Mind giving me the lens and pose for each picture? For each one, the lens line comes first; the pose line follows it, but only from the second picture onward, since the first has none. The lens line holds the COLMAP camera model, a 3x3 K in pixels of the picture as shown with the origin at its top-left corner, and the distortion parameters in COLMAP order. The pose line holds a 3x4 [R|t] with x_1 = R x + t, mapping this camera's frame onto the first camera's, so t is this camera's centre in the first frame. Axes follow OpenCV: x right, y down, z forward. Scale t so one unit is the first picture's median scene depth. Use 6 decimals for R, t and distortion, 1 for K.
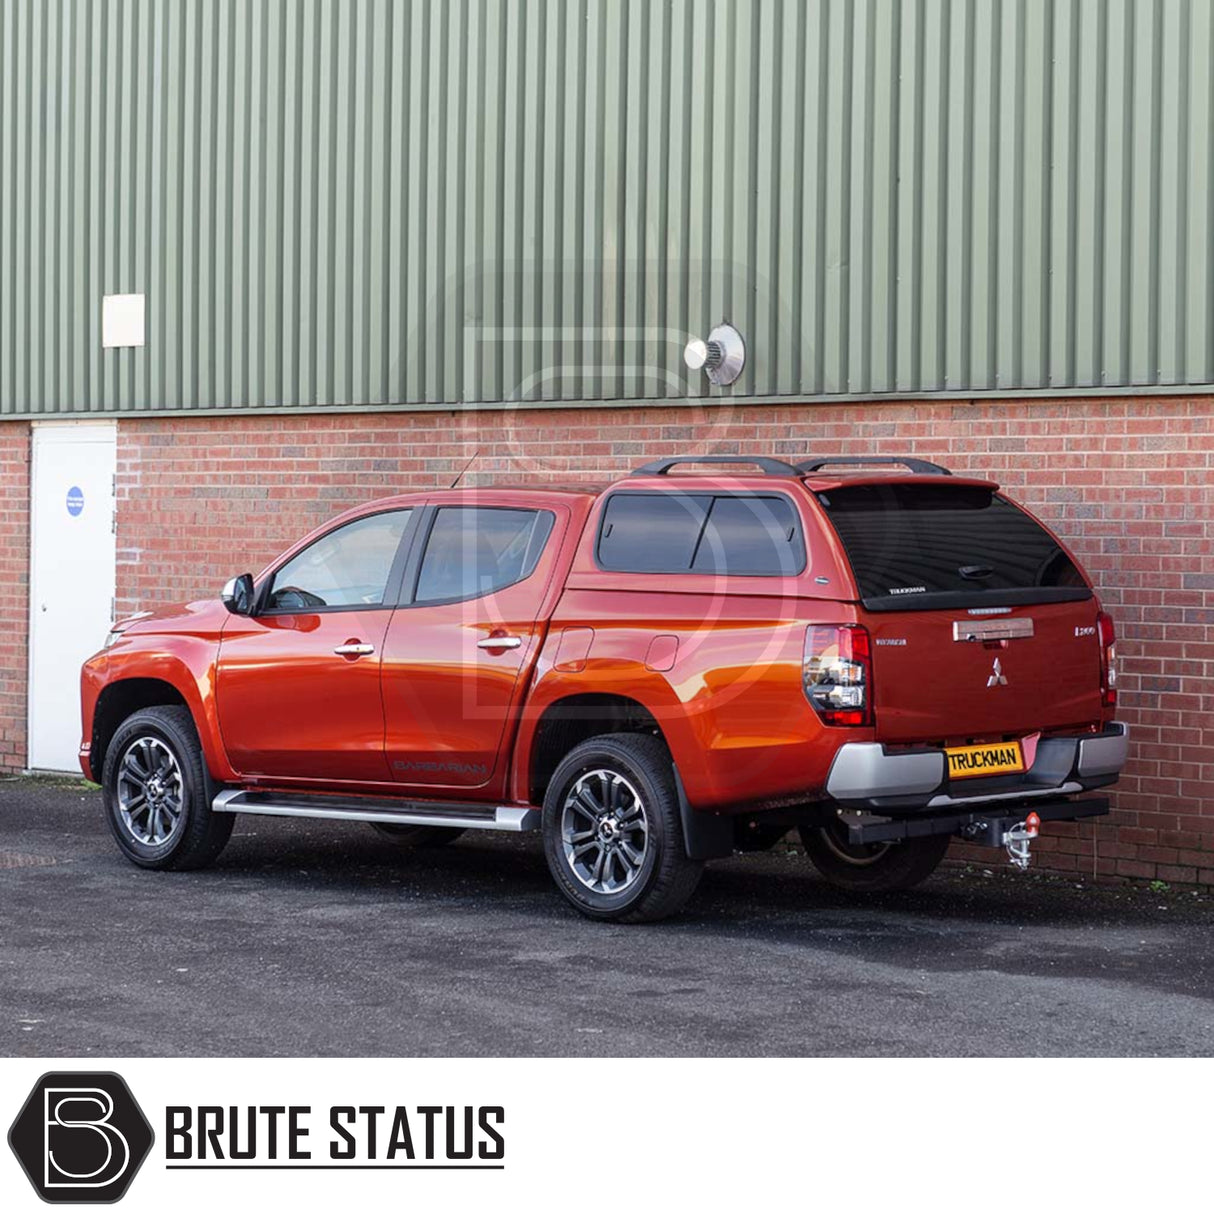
lens RADIAL K [[3930.1, 0, 856.9], [0, 3930.1, 608.1], [0, 0, 1]] dist [0.054184, -0.558666]
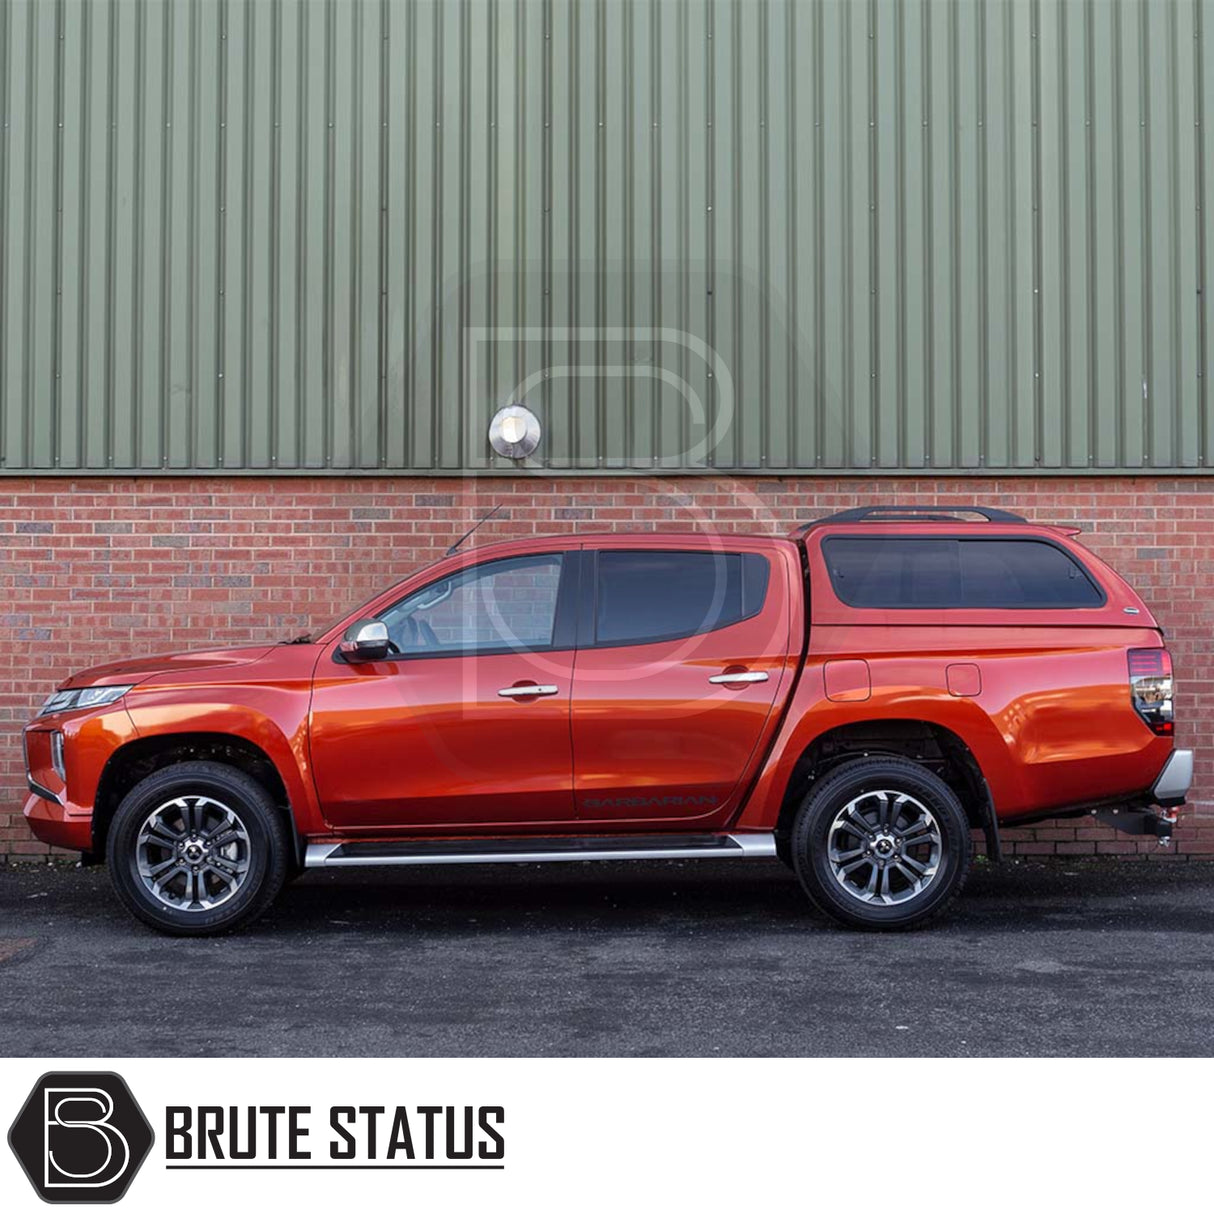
lens RADIAL K [[2100.8, 0, 740.3], [0, 2100.8, 605.2], [0, 0, 1]] dist [-0.004188, -0.036007]
pose [[0.689021, 0.001338, 0.724740, -0.457742], [0.025756, 0.999321, -0.026332, 0.004010], [-0.724283, 0.036810, 0.688519, 0.565275]]
